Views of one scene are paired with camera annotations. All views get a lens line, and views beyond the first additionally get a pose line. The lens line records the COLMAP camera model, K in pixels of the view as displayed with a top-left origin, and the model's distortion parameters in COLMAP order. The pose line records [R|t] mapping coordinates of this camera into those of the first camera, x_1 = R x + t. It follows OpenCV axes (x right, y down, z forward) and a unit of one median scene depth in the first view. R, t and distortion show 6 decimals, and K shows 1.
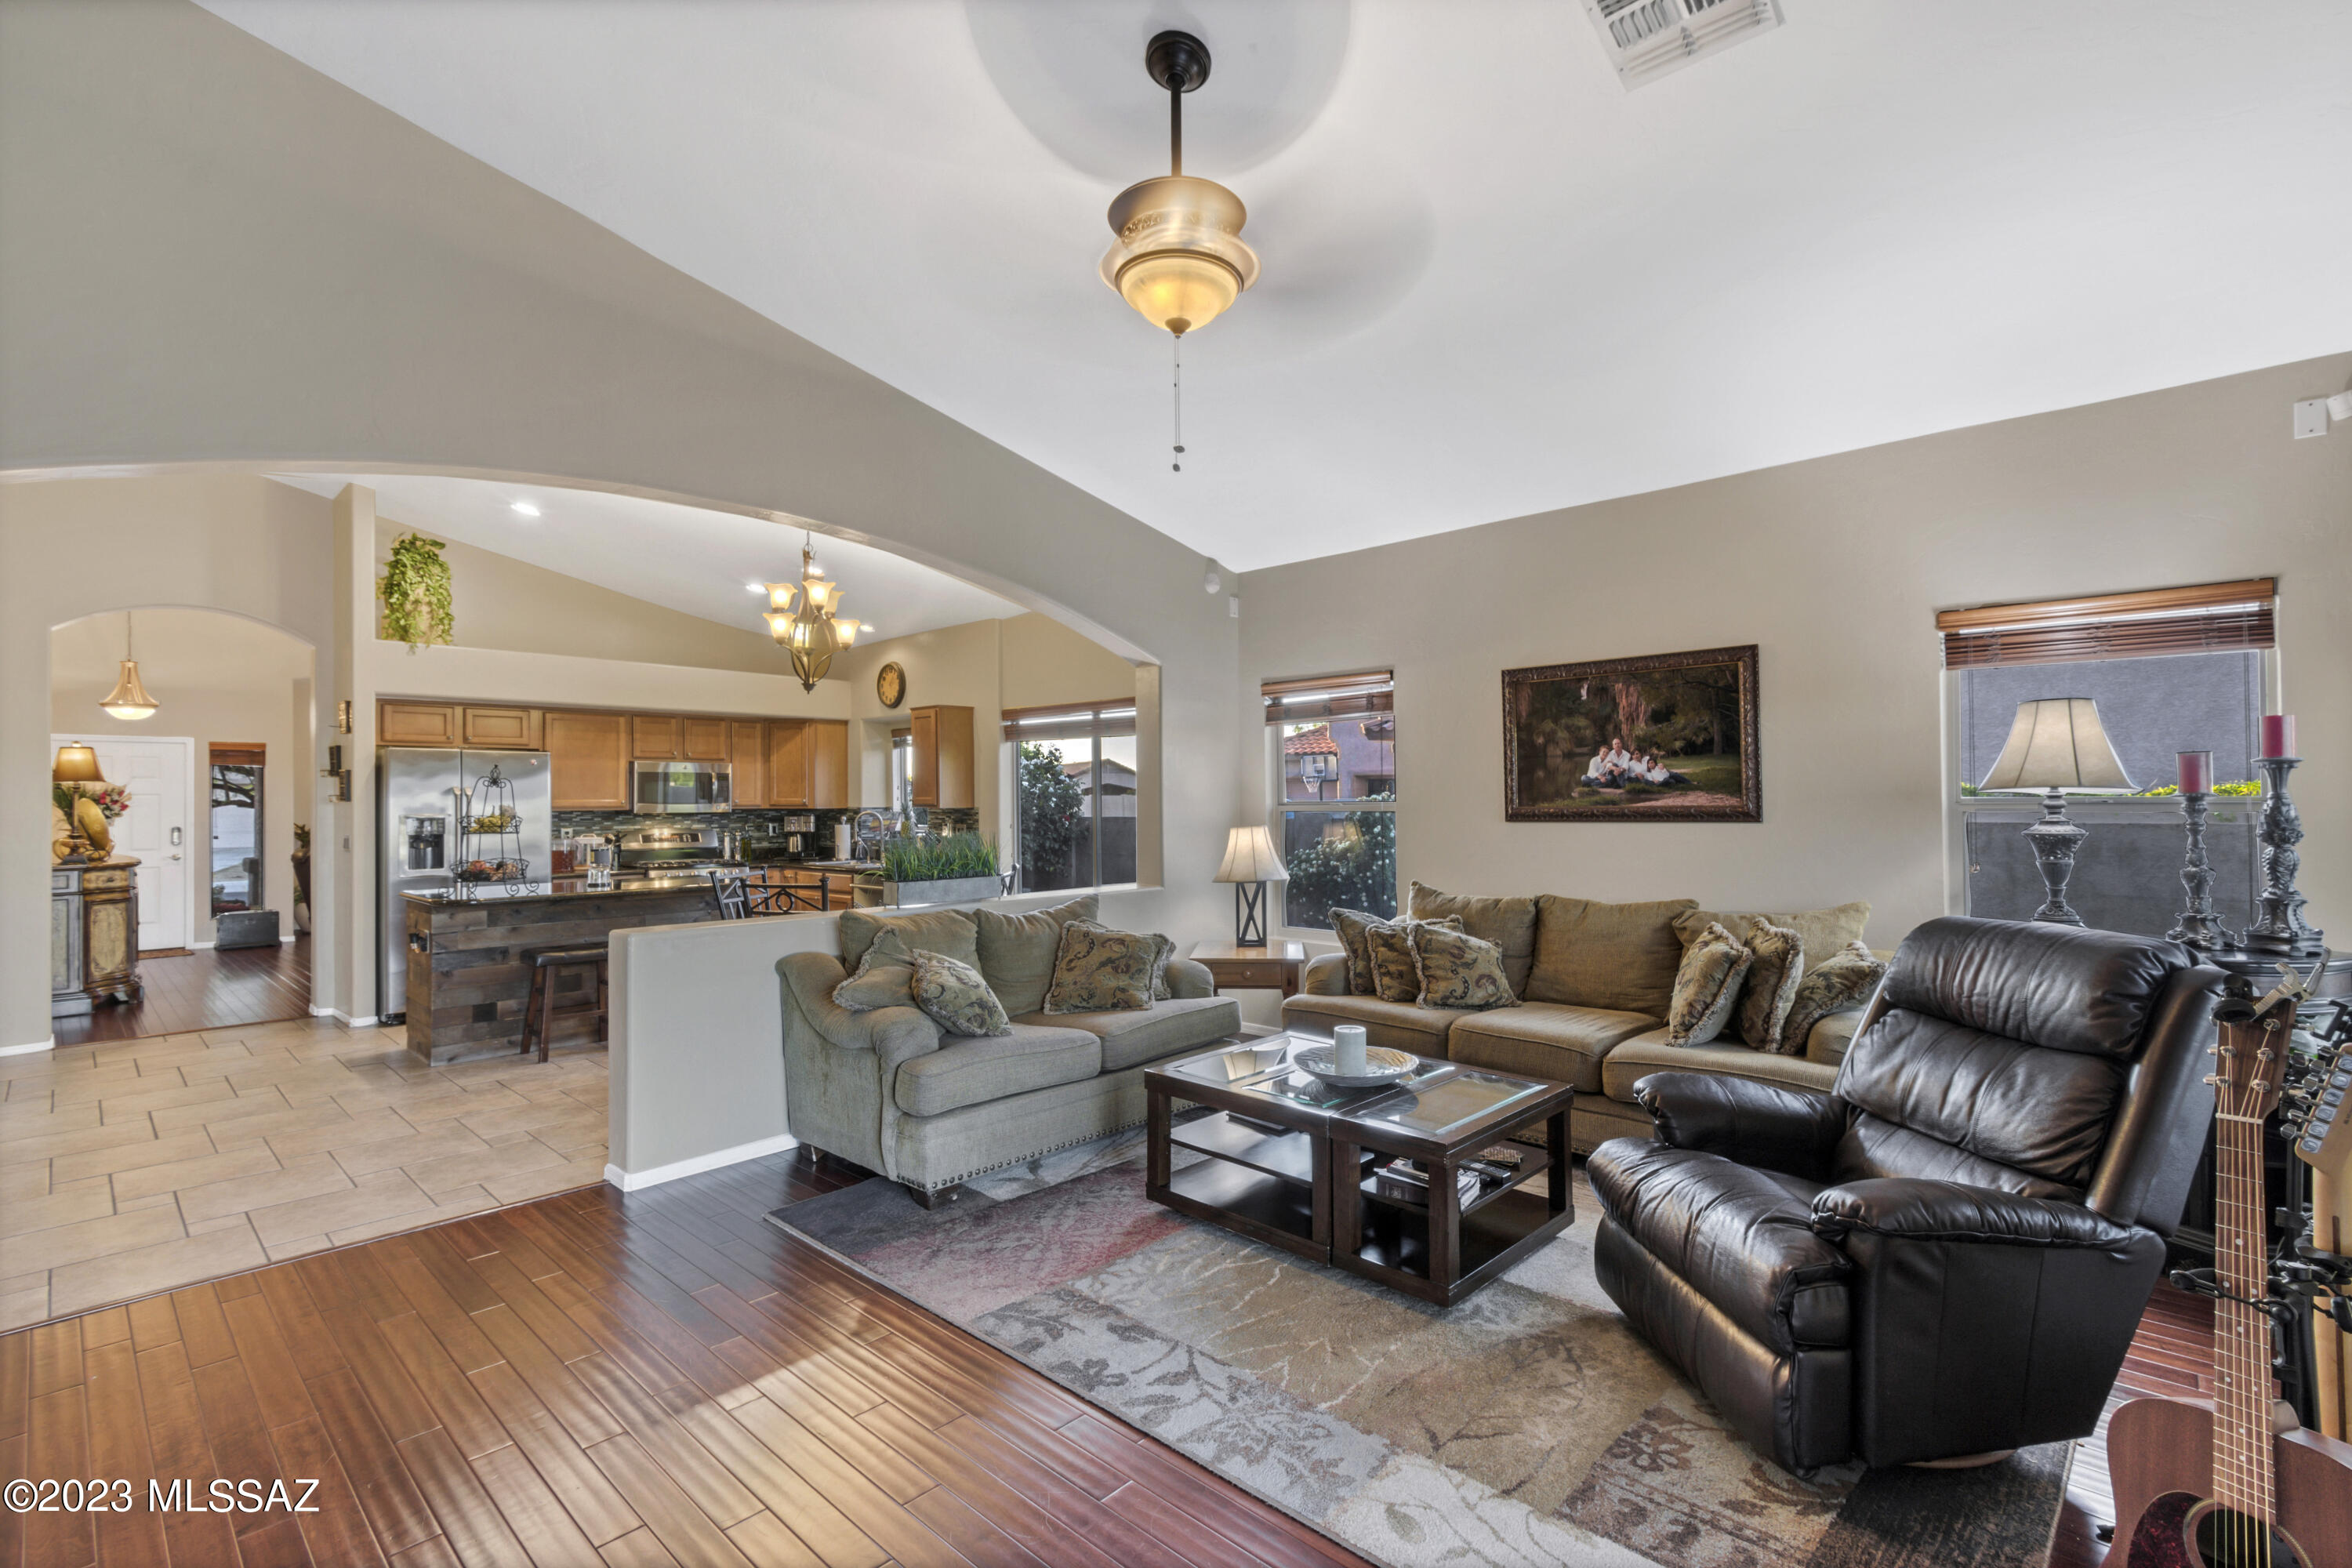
lens RADIAL K [[1050.0, 0, 1201.2], [0, 1050.0, 792.0], [0, 0, 1]] dist [0.000672, 0.000257]
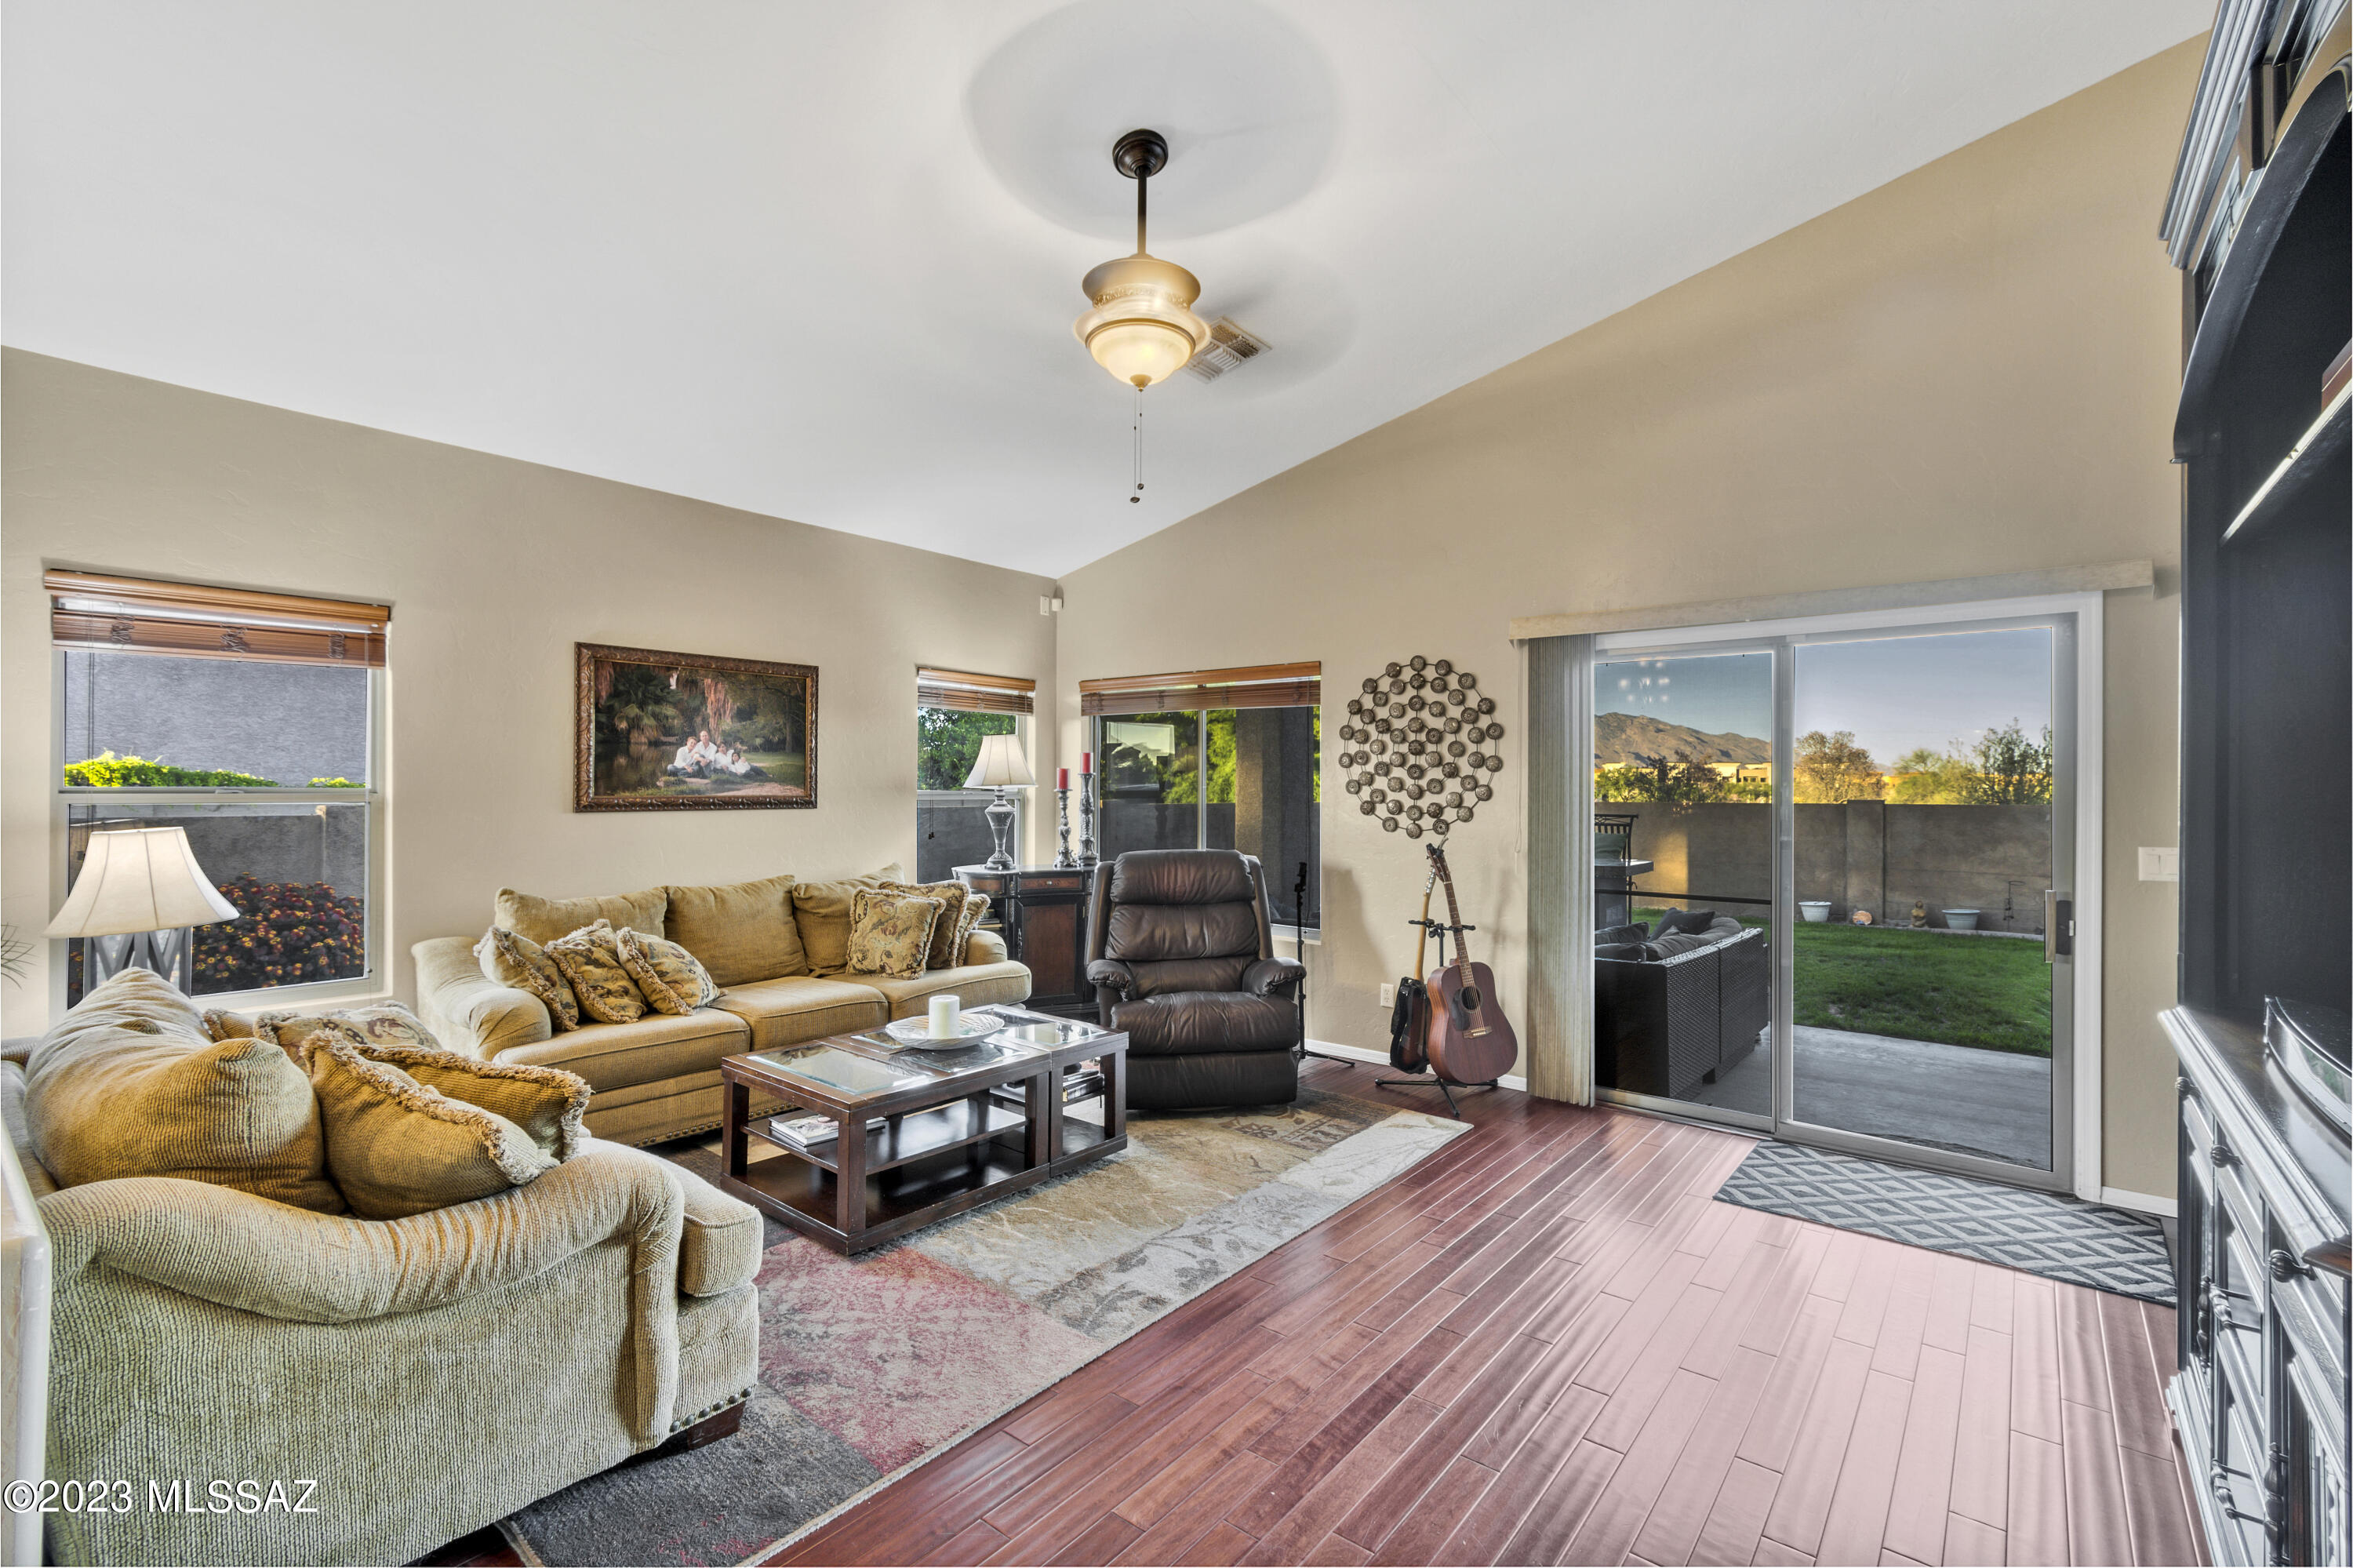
lens RADIAL K [[1050.5, 0, 1201.7], [0, 1050.5, 792.0], [0, 0, 1]] dist [0.000672, 0.000257]
pose [[-0.075820, 0.008051, 0.997089, -0.698140], [-0.010172, 0.999909, -0.008847, 0.014412], [-0.997070, -0.010813, -0.075732, 0.595132]]
